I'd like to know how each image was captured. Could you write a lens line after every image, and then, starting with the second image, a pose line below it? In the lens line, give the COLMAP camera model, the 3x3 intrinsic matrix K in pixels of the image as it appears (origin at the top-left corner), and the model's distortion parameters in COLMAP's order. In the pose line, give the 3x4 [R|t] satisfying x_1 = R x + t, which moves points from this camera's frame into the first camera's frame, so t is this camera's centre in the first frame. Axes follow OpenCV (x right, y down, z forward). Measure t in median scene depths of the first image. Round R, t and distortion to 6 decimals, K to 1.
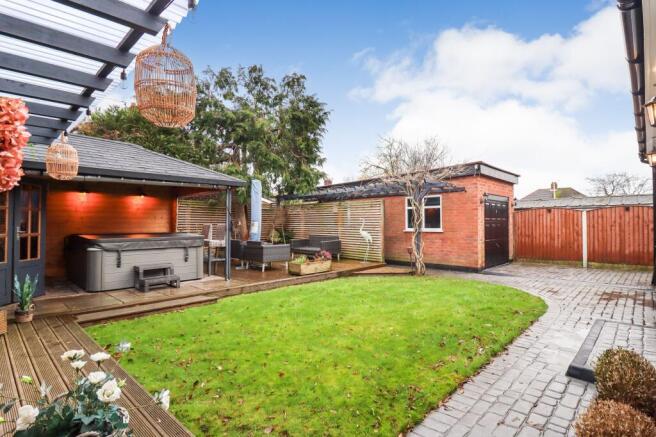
lens RADIAL K [[316.6, 0, 328.0], [0, 316.6, 218.5], [0, 0, 1]] dist [0.001384, 0.000072]
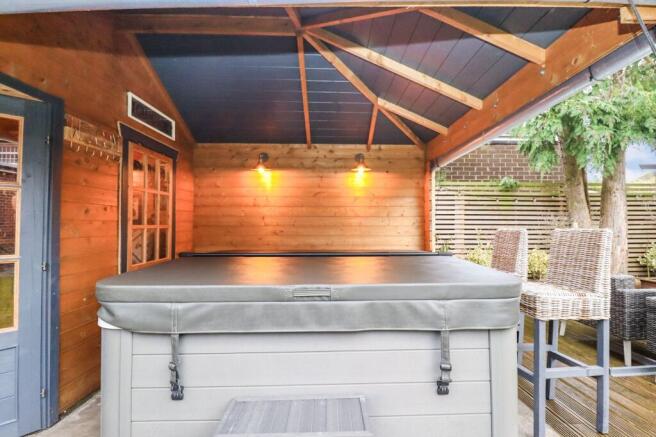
lens RADIAL K [[316.6, 0, 328.0], [0, 316.6, 218.5], [0, 0, 1]] dist [0.001384, 0.000072]
pose [[0.684917, -0.017332, -0.728415, -0.251393], [0.008702, 0.999840, -0.015608, 0.009504], [0.728570, 0.004352, 0.684958, 0.585170]]
